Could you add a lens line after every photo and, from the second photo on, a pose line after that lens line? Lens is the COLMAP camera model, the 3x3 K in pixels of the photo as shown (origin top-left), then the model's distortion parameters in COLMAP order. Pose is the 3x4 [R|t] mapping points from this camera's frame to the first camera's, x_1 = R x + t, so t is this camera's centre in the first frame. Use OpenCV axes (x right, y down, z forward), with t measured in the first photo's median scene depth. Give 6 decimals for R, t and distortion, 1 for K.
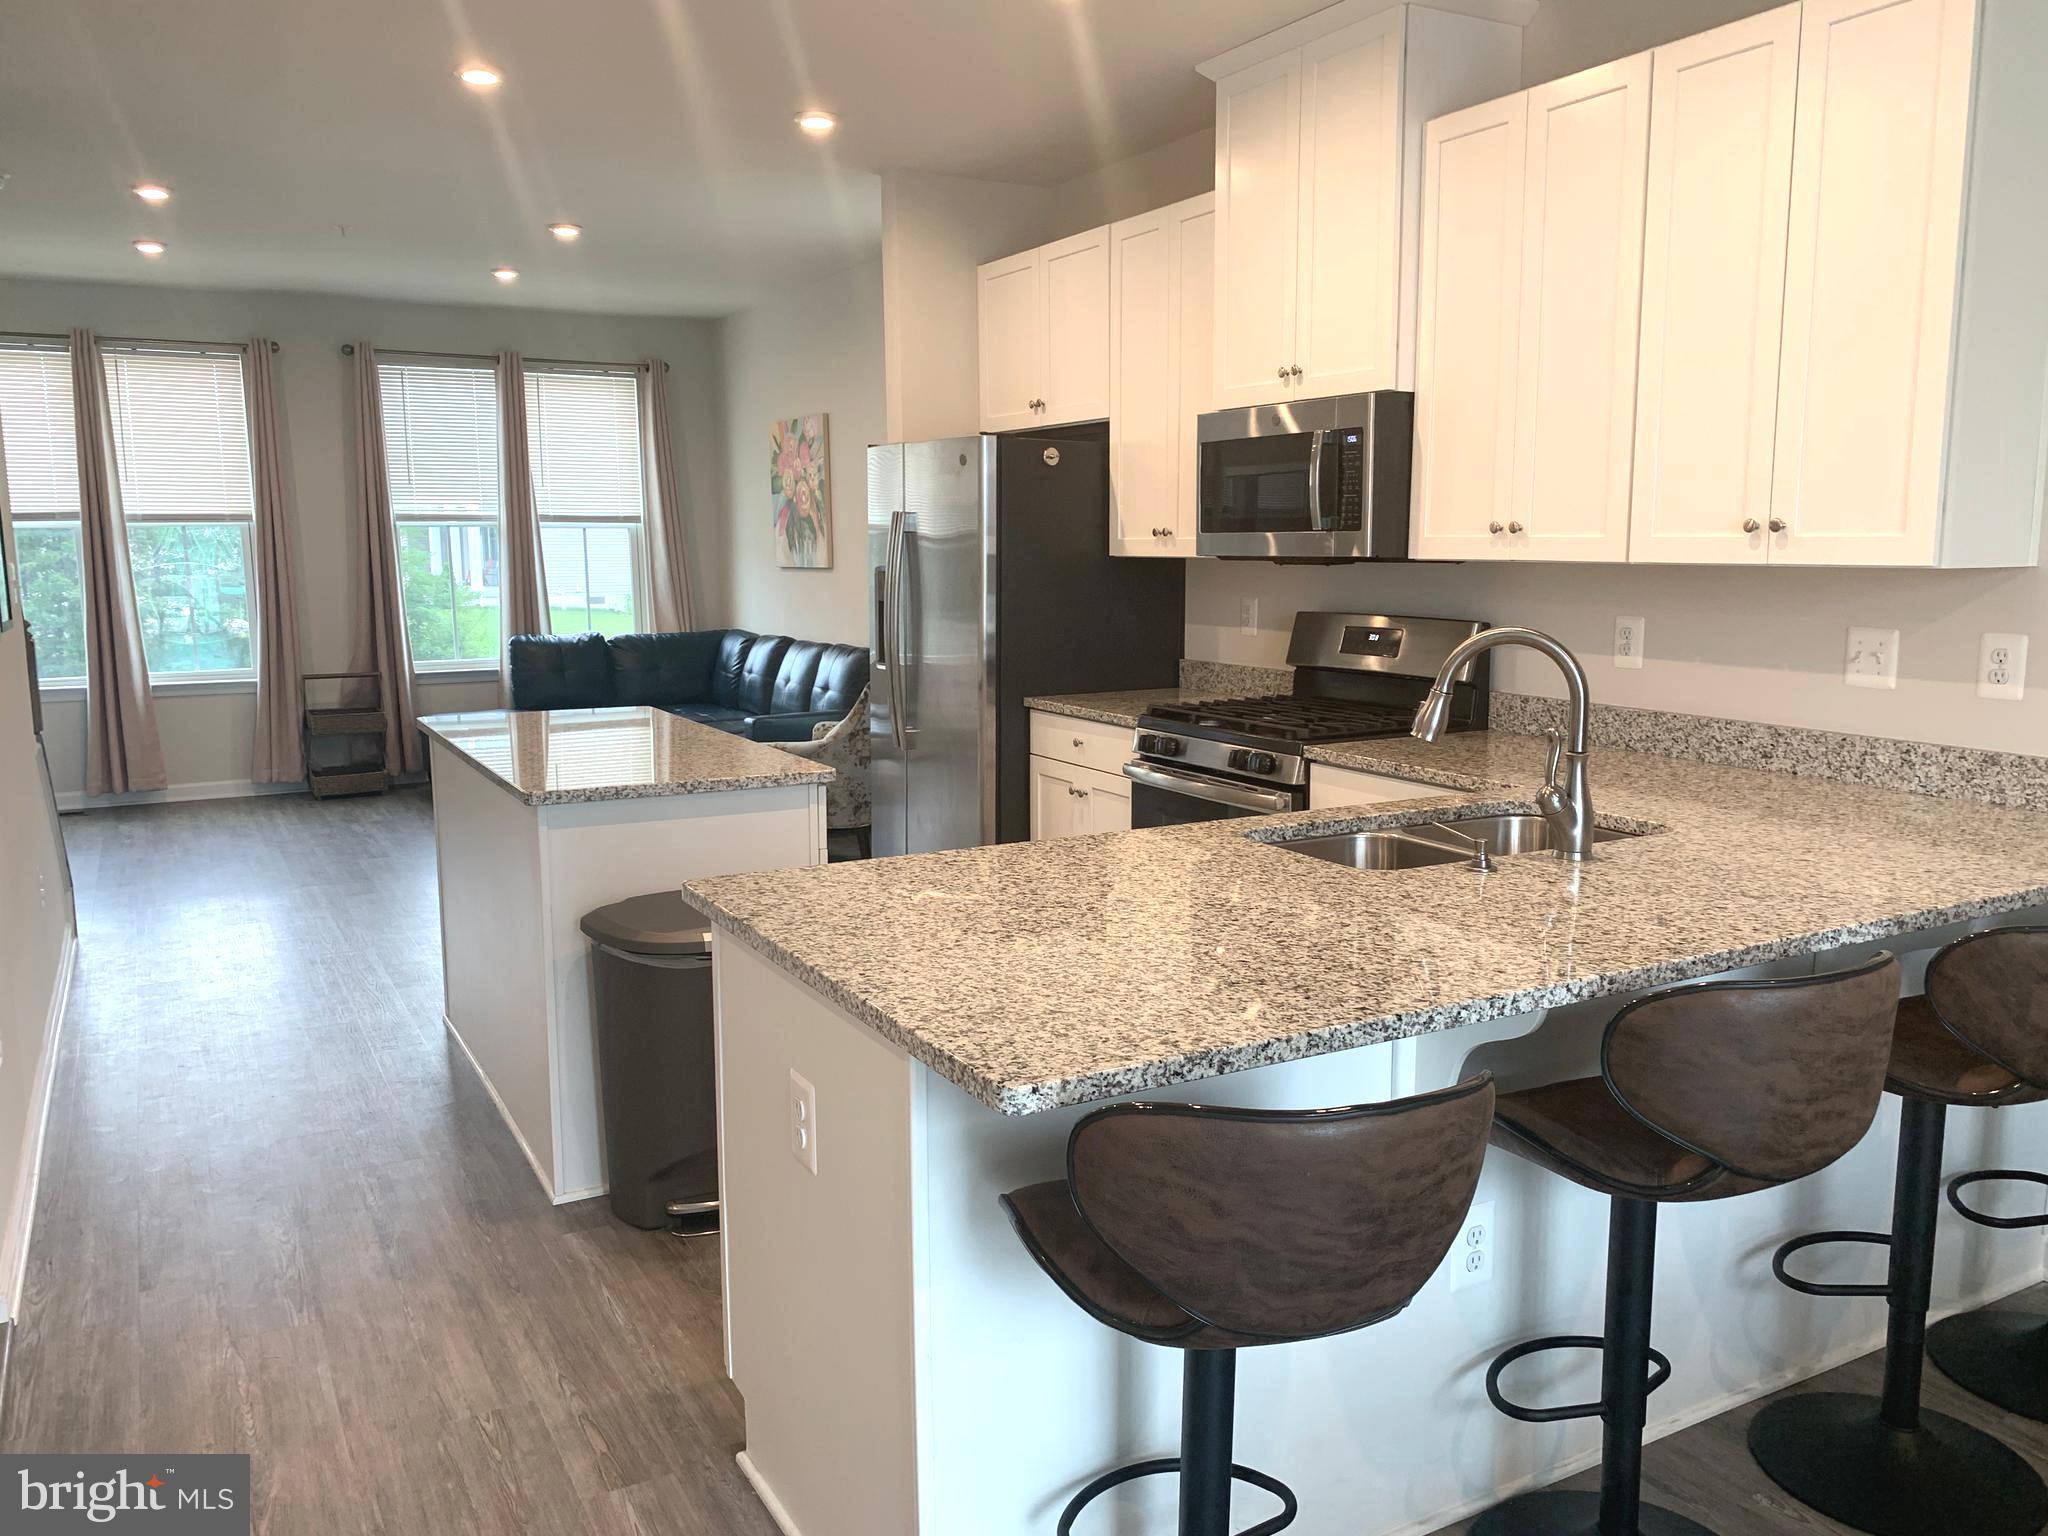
lens RADIAL K [[1573.1, 0, 1046.5], [0, 1573.1, 776.4], [0, 0, 1]] dist [0.064201, -0.078203]
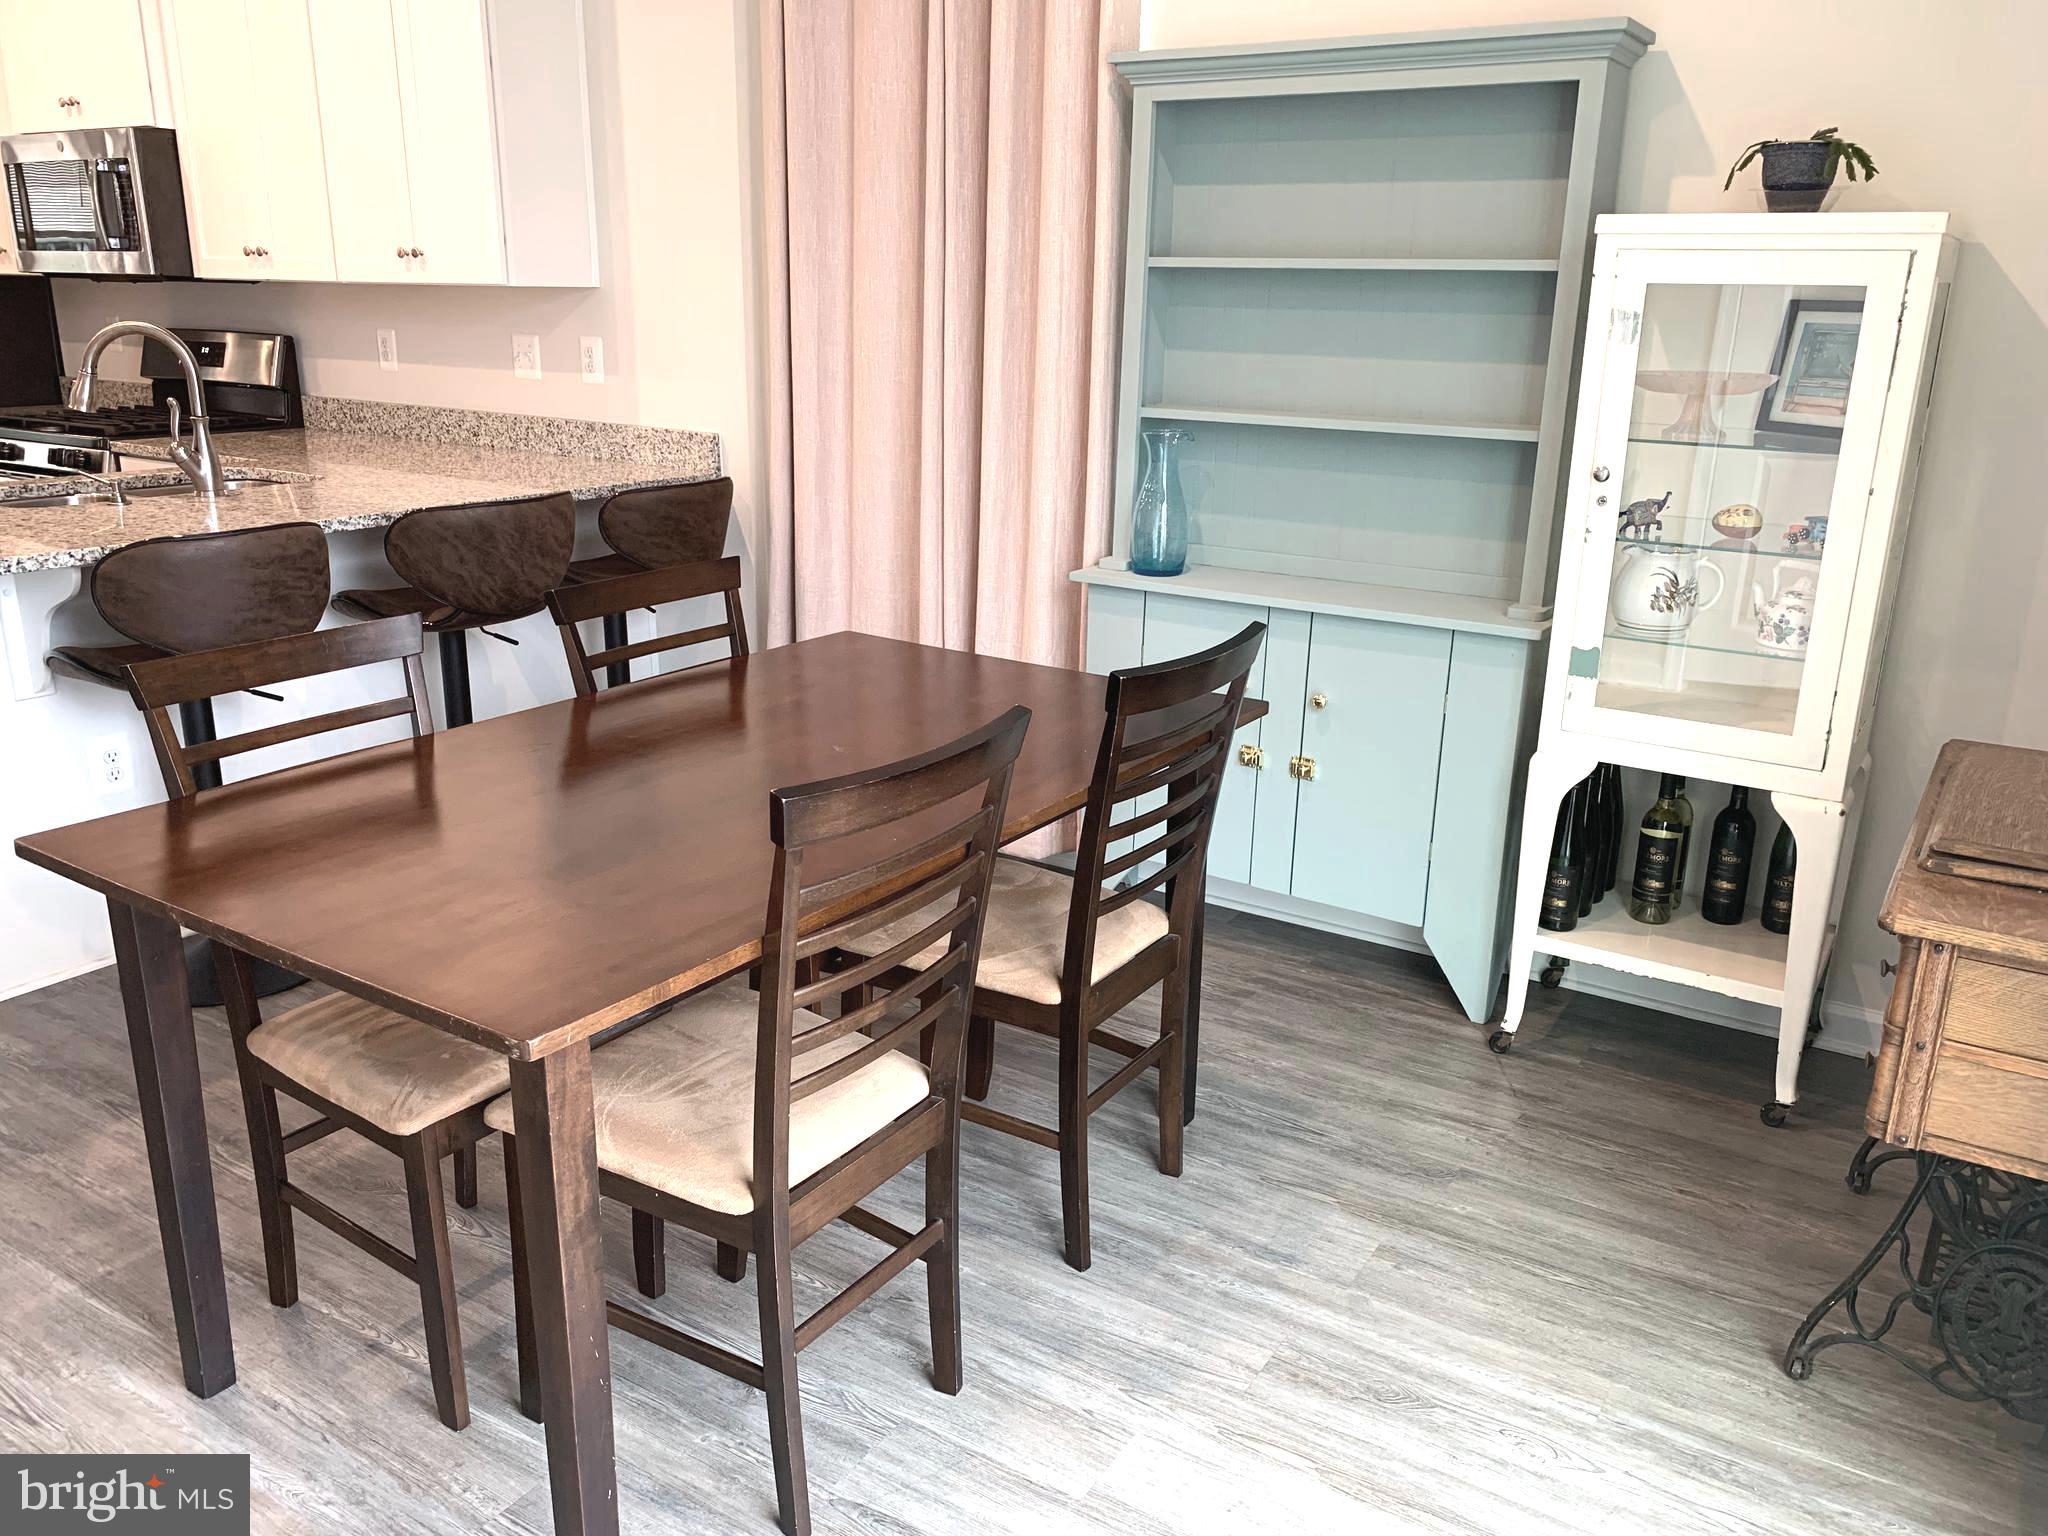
lens RADIAL K [[1582.6, 0, 1024.0], [0, 1582.6, 768.0], [0, 0, 1]] dist [0.008262, -0.000938]
pose [[0.884908, -0.118516, 0.450435, 0.146784], [0.051436, 0.986036, 0.158392, 0.048471], [-0.462917, -0.116994, 0.878647, -0.262749]]
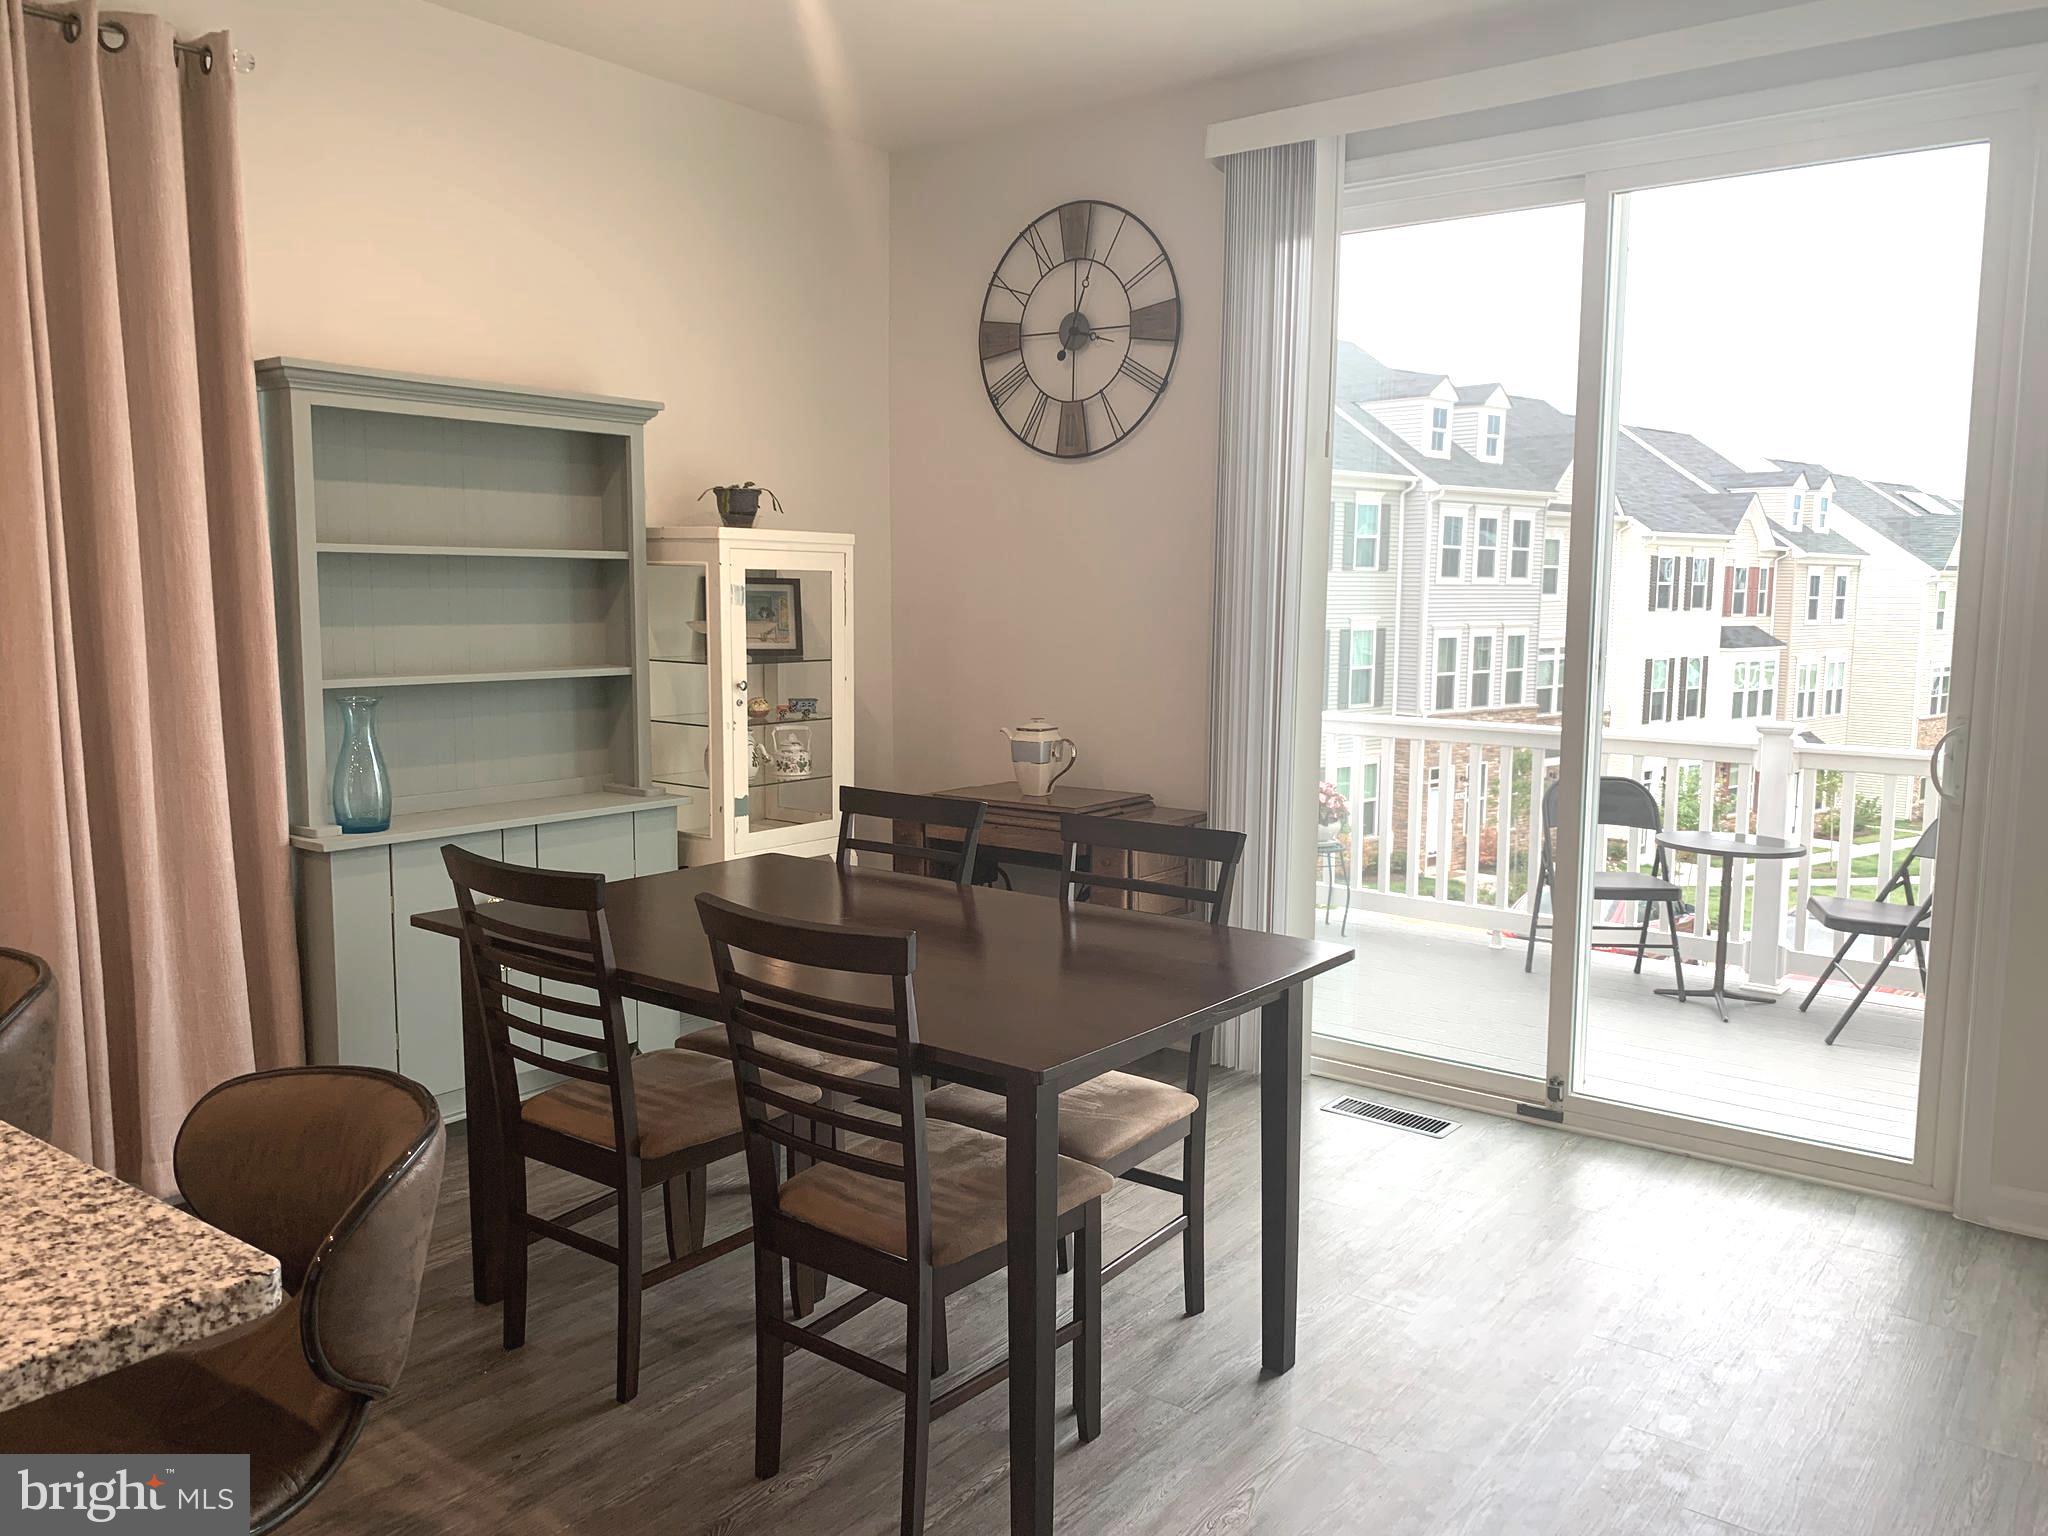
lens RADIAL K [[1571.8, 0, 1024.0], [0, 1571.8, 768.0], [0, 0, 1]] dist [0.061582, -0.076188]
pose [[-0.396676, -0.107386, 0.911656, -0.224130], [0.134094, 0.975702, 0.173277, -0.029089], [-0.908112, 0.190983, -0.372637, 0.260960]]
